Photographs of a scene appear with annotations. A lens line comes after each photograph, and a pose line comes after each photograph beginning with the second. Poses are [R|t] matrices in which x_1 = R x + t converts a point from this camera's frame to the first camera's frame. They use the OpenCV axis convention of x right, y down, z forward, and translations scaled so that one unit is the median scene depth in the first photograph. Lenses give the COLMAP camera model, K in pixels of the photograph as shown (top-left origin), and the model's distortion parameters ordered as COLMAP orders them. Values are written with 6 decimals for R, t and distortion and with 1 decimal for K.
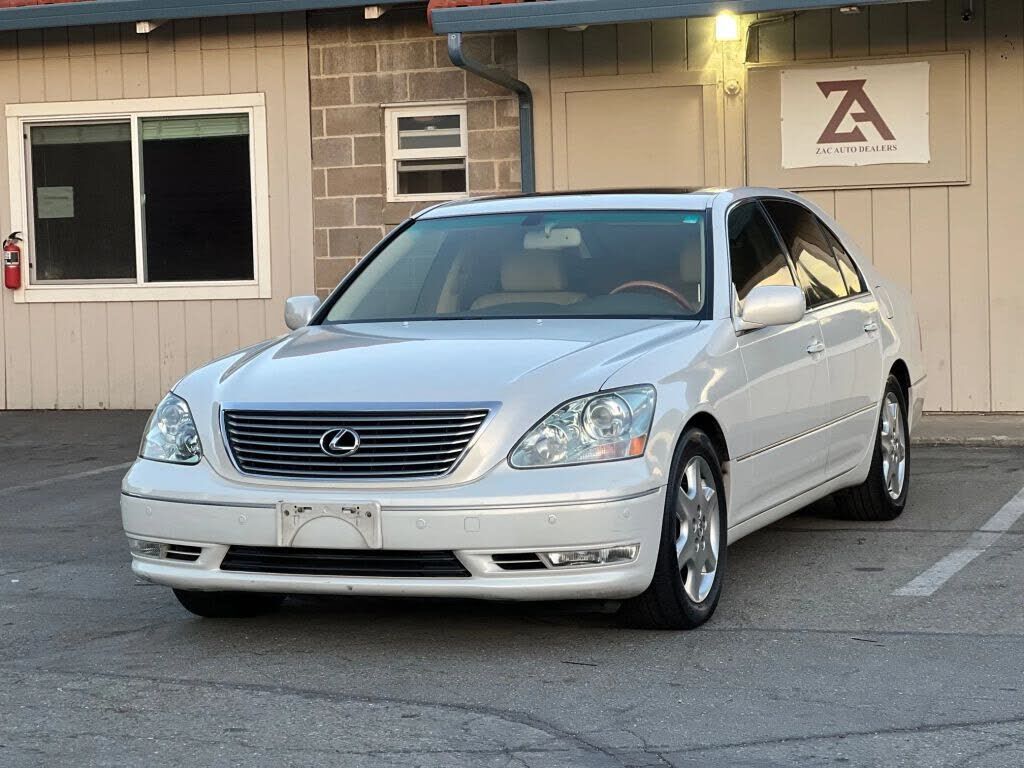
lens RADIAL K [[2264.4, 0, 492.7], [0, 2264.4, 385.8], [0, 0, 1]] dist [0.327170, -1.759615]
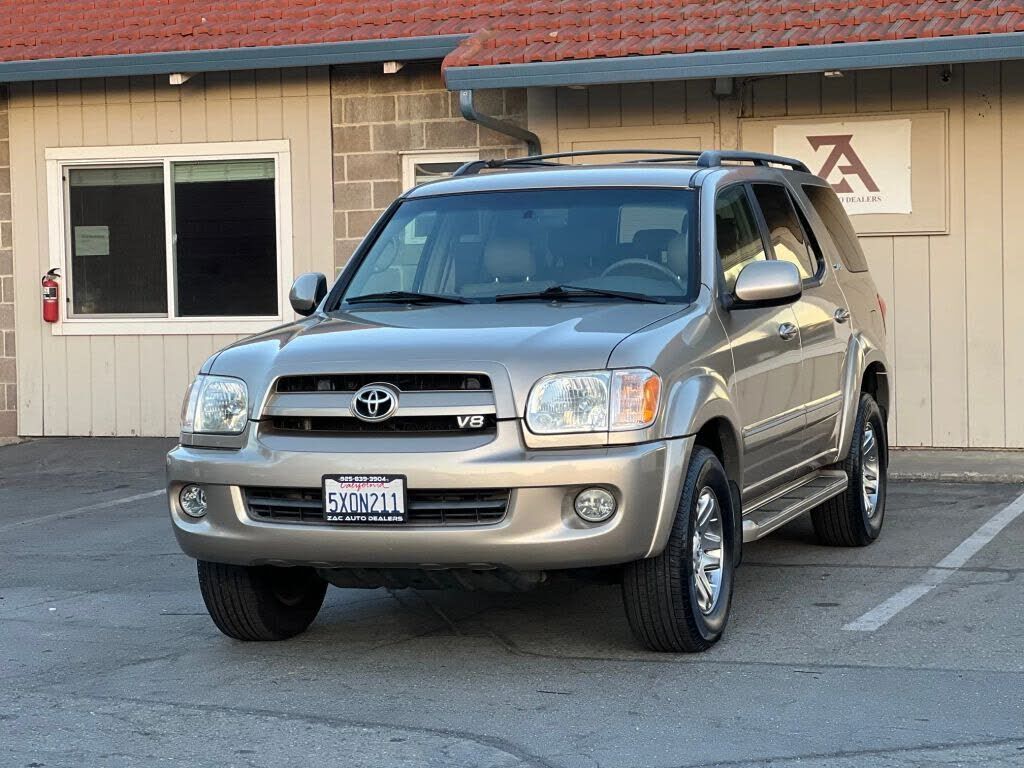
lens RADIAL K [[2275.3, 0, 512.3], [0, 2275.3, 371.9], [0, 0, 1]] dist [0.174567, -0.022254]
pose [[0.999961, 0.006108, -0.006361, 0.011292], [-0.006161, 0.999947, -0.008301, -0.012698], [0.006310, 0.008340, 0.999945, -0.061499]]
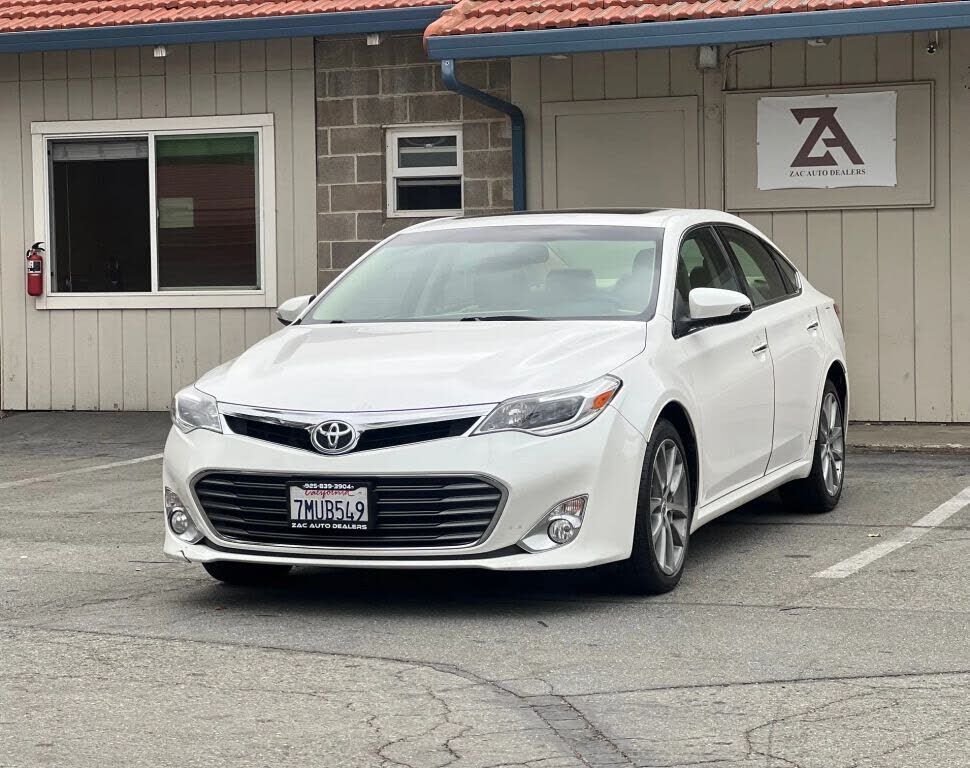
lens RADIAL K [[2263.1, 0, 477.8], [0, 2263.1, 369.7], [0, 0, 1]] dist [0.165485, 0.430121]
pose [[0.999682, 0.012624, -0.021809, 0.019971], [-0.012965, 0.999795, -0.015577, 0.005874], [0.021607, 0.015855, 0.999641, -0.052579]]
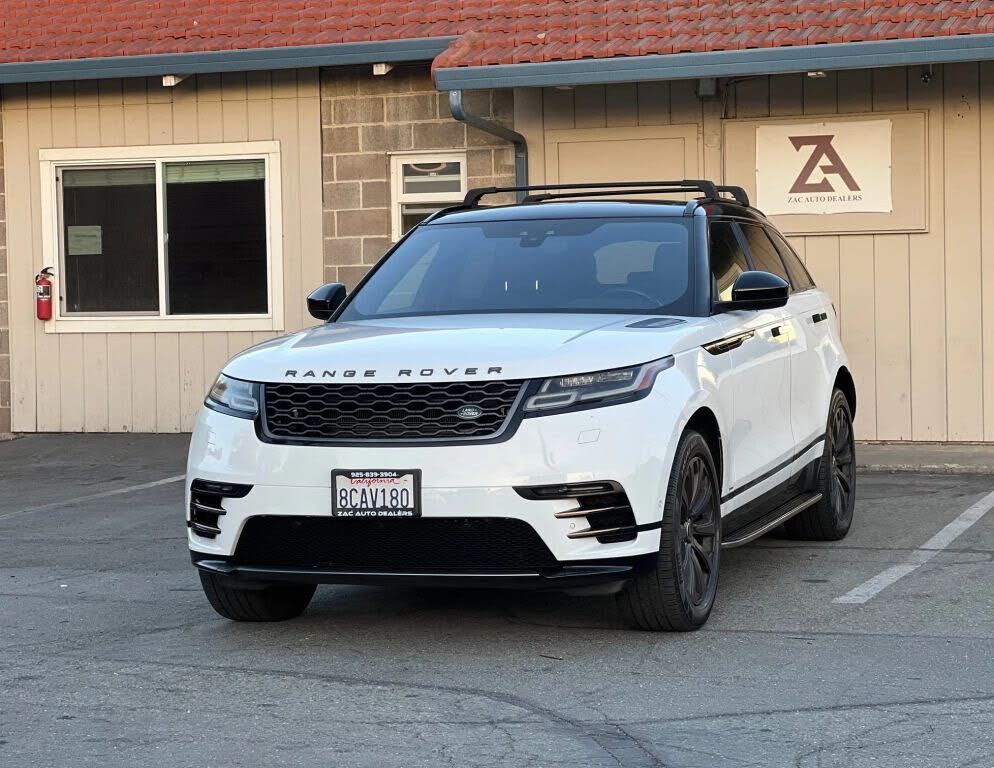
lens RADIAL K [[2278.6, 0, 481.7], [0, 2278.6, 380.2], [0, 0, 1]] dist [0.160572, 0.192506]
pose [[0.999959, 0.007362, -0.005287, 0.002229], [-0.007426, 0.999898, -0.012185, -0.002680], [0.005196, 0.012223, 0.999912, -0.082454]]
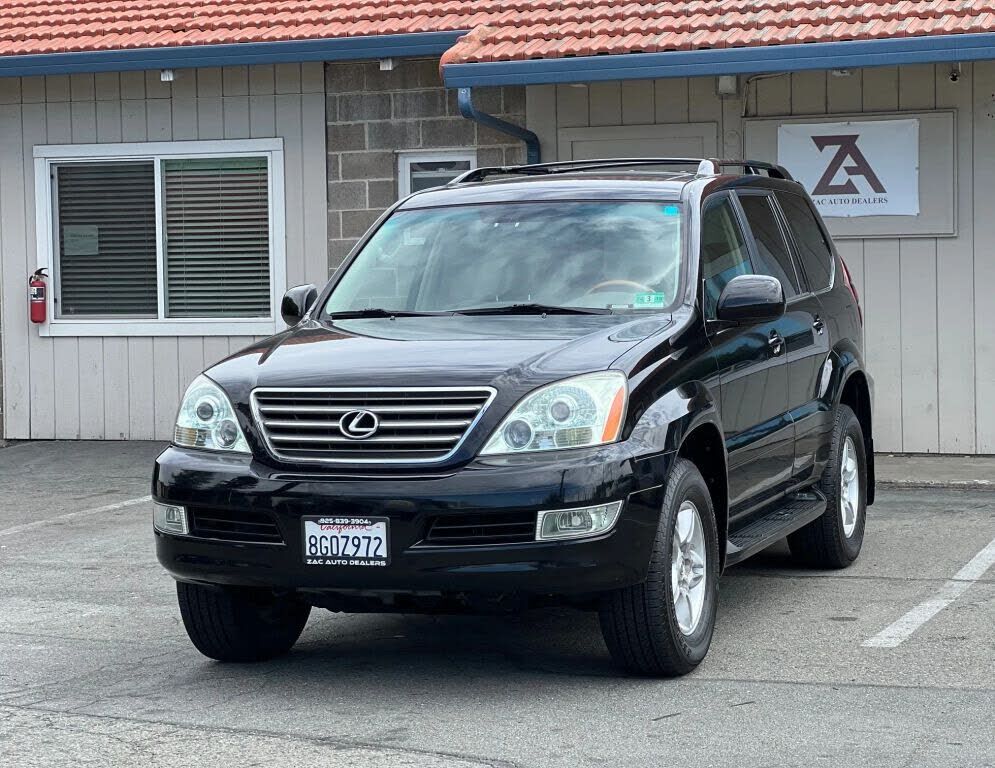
lens RADIAL K [[2275.3, 0, 504.7], [0, 2275.3, 375.7], [0, 0, 1]] dist [0.229649, -0.636723]
pose [[0.999953, 0.009492, -0.002176, 0.004518], [-0.009507, 0.999931, -0.006926, -0.014202], [0.002110, 0.006947, 0.999974, -0.041802]]
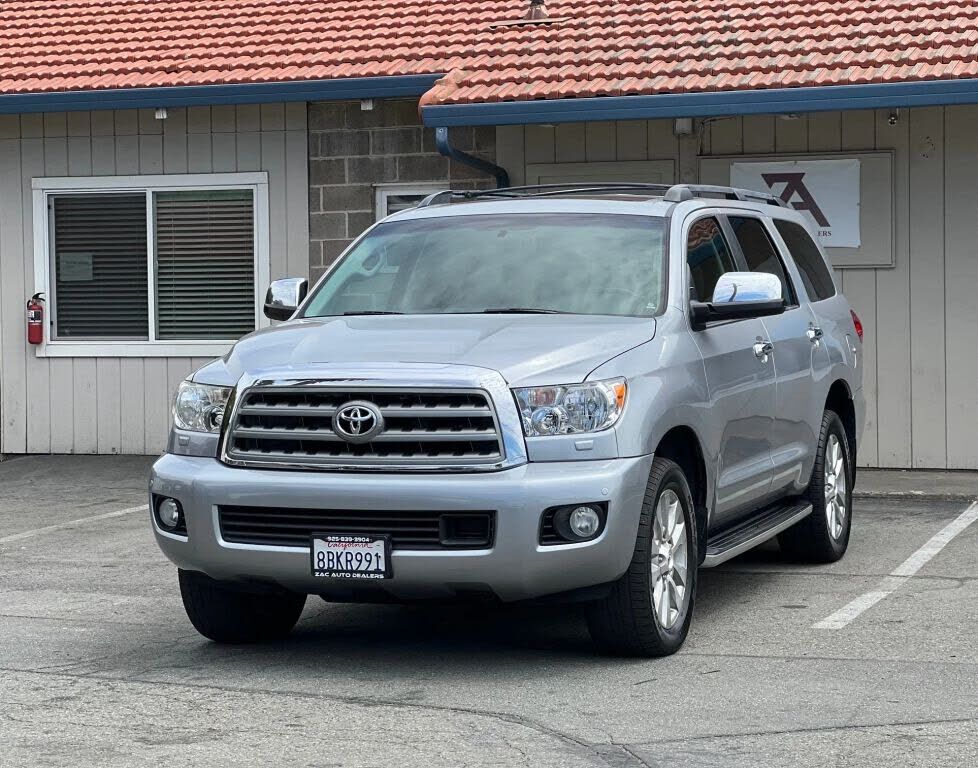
lens RADIAL K [[2289.9, 0, 489.0], [0, 2289.9, 384.0], [0, 0, 1]] dist [0.057262, 1.306355]
pose [[0.999751, 0.013030, 0.018128, -0.011413], [-0.012752, 0.999801, -0.015352, -0.009536], [-0.018324, 0.015117, 0.999718, -0.120788]]
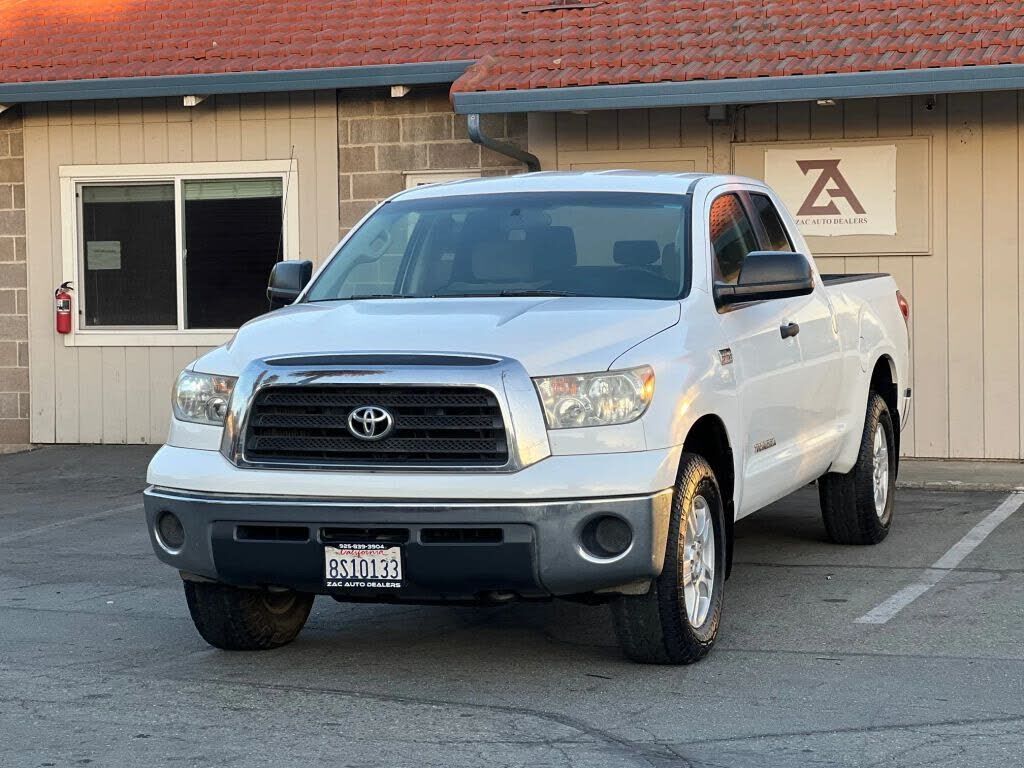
lens RADIAL K [[2281.7, 0, 498.3], [0, 2281.7, 382.1], [0, 0, 1]] dist [0.147407, 0.223582]
pose [[0.999867, 0.011646, 0.011428, -0.014525], [-0.011530, 0.999882, -0.010166, -0.010973], [-0.011545, 0.010033, 0.999883, -0.109352]]
